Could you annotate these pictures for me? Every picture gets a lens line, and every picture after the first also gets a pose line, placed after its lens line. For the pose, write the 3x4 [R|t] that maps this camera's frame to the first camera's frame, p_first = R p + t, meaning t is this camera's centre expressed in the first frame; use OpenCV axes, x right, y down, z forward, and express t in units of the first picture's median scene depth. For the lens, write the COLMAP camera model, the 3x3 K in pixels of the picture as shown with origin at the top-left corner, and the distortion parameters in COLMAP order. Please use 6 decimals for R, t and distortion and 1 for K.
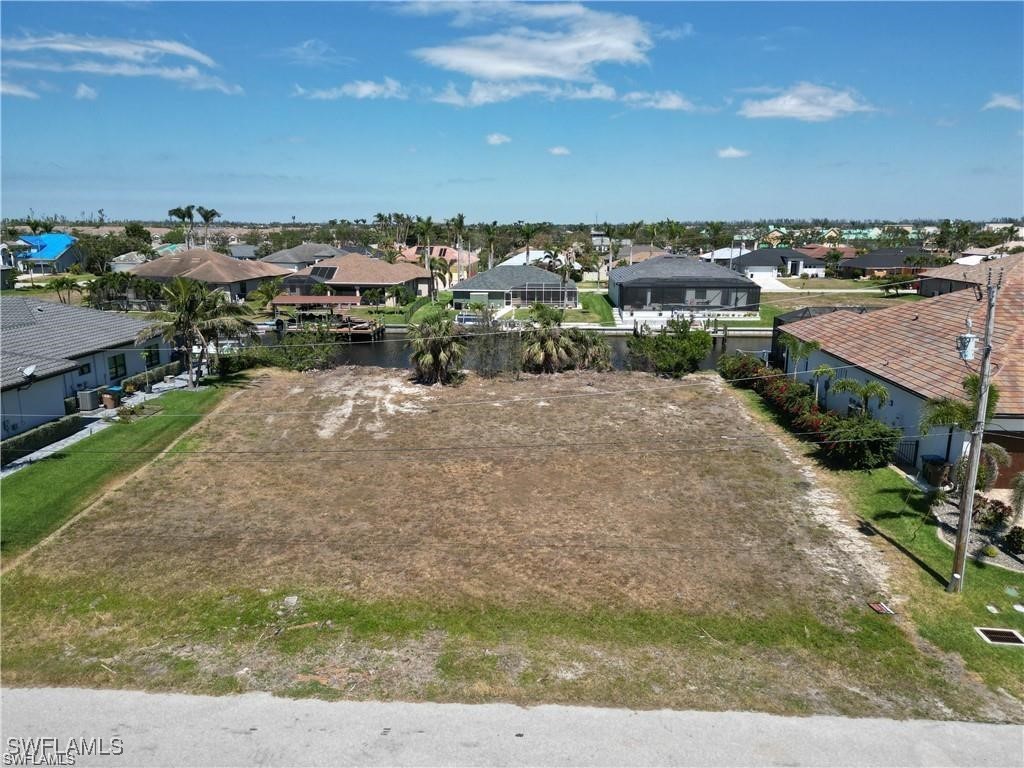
lens RADIAL K [[719.6, 0, 507.6], [0, 719.6, 384.9], [0, 0, 1]] dist [0.073331, -0.074936]
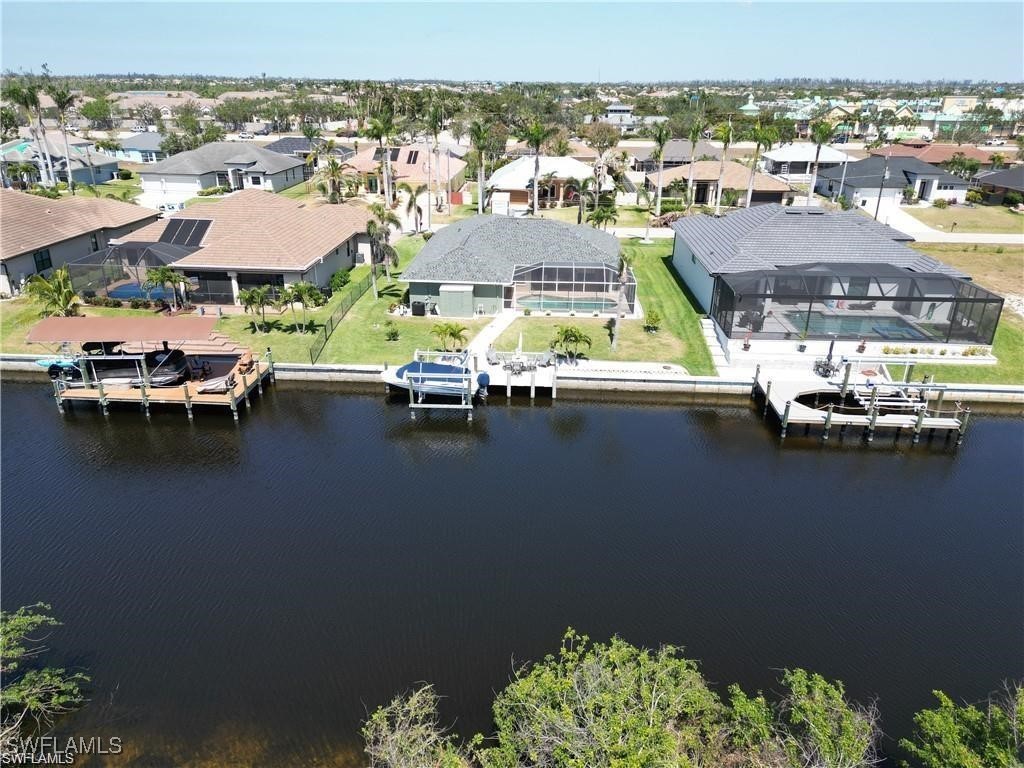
lens RADIAL K [[719.6, 0, 507.6], [0, 719.6, 384.9], [0, 0, 1]] dist [0.073331, -0.074936]
pose [[0.999951, 0.005441, 0.008255, -0.011273], [-0.006816, 0.984190, 0.176984, -0.364088], [-0.007162, -0.177032, 0.984179, 1.071090]]
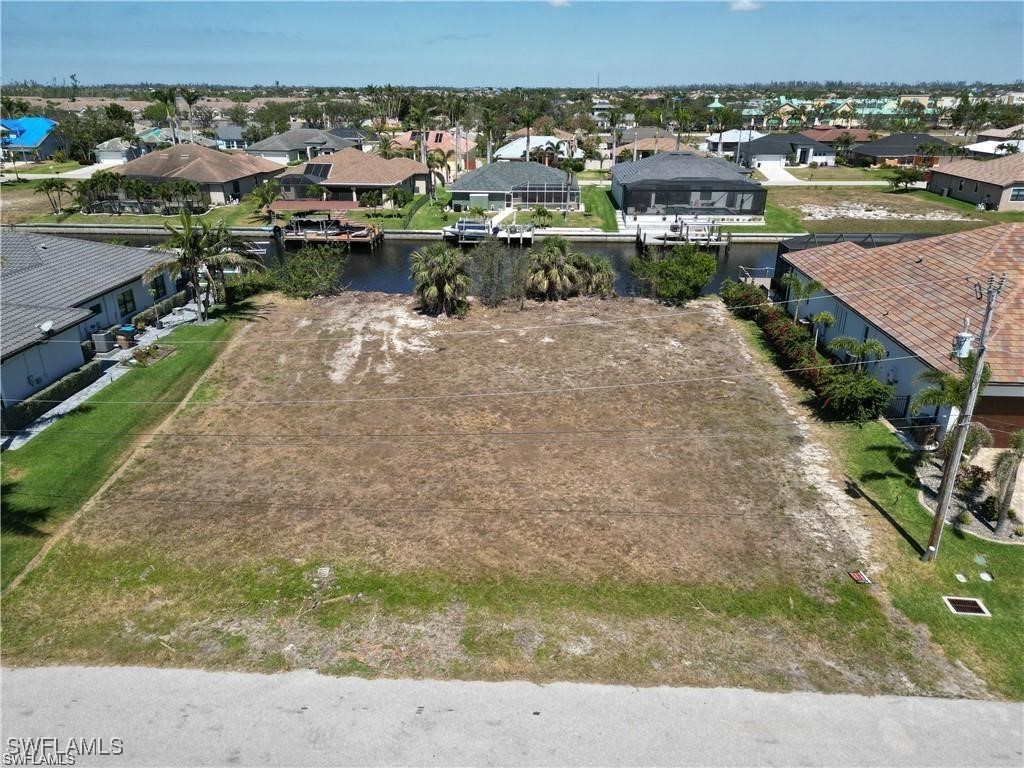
lens RADIAL K [[719.6, 0, 507.6], [0, 719.6, 384.9], [0, 0, 1]] dist [0.073331, -0.074936]
pose [[0.999988, -0.002582, 0.004249, -0.013889], [0.001823, 0.985478, 0.169795, -0.095871], [-0.004626, -0.169785, 0.985470, -0.018887]]
